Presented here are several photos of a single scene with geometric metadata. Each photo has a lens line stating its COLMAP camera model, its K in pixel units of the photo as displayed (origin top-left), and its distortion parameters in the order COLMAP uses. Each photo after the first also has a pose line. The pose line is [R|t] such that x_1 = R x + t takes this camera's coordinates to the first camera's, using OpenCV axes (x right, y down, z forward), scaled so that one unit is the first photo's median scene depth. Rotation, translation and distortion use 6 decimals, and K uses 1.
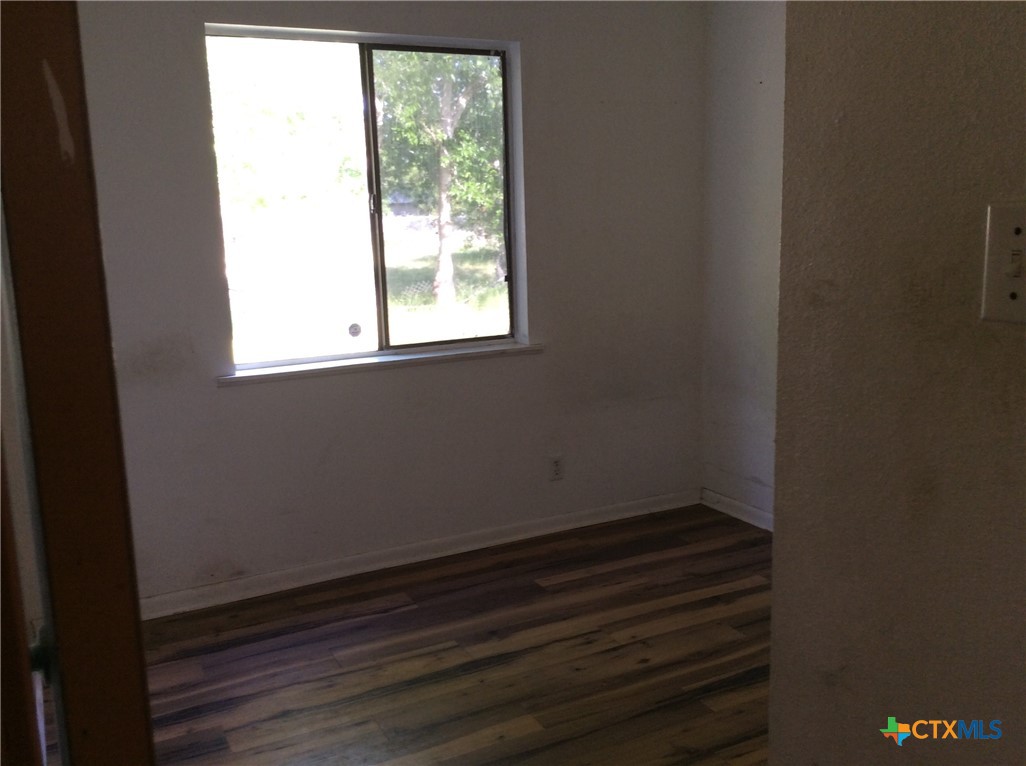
lens RADIAL K [[953.7, 0, 511.8], [0, 953.7, 376.7], [0, 0, 1]] dist [0.072163, 0.000000]
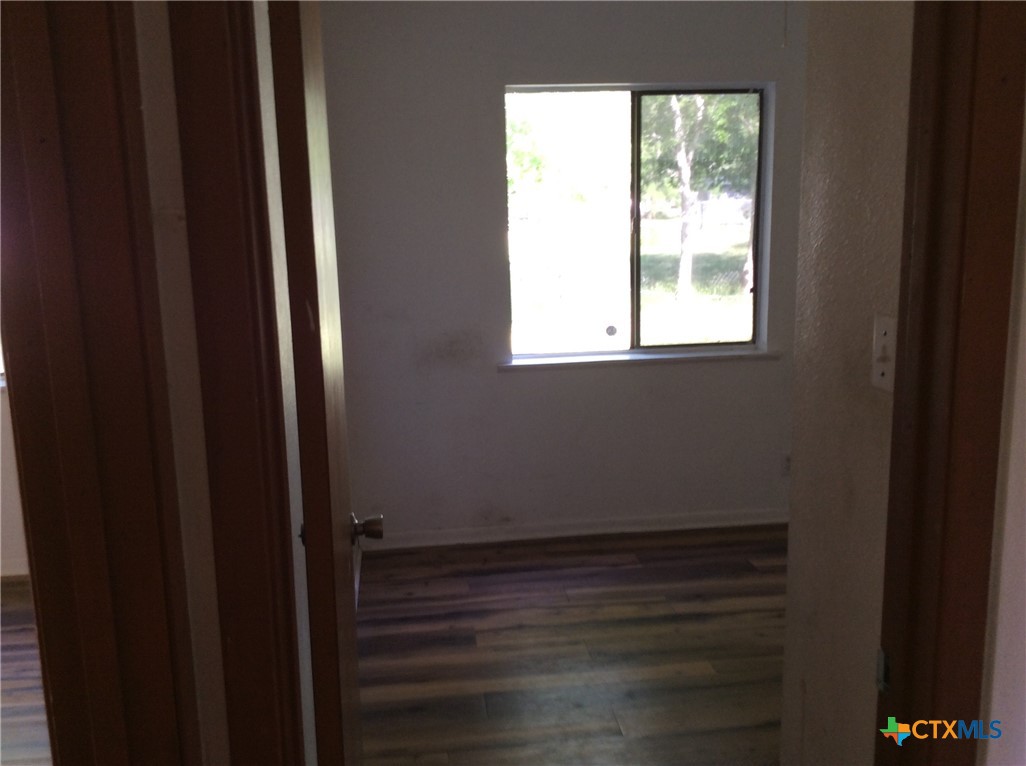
lens RADIAL K [[953.7, 0, 511.3], [0, 953.7, 384.0], [0, 0, 1]] dist [0.072163, 0.000000]
pose [[0.940682, 0.076192, -0.330625, 0.125328], [-0.065695, 0.996920, 0.042826, -0.027336], [0.332870, -0.018565, 0.942790, -0.177136]]
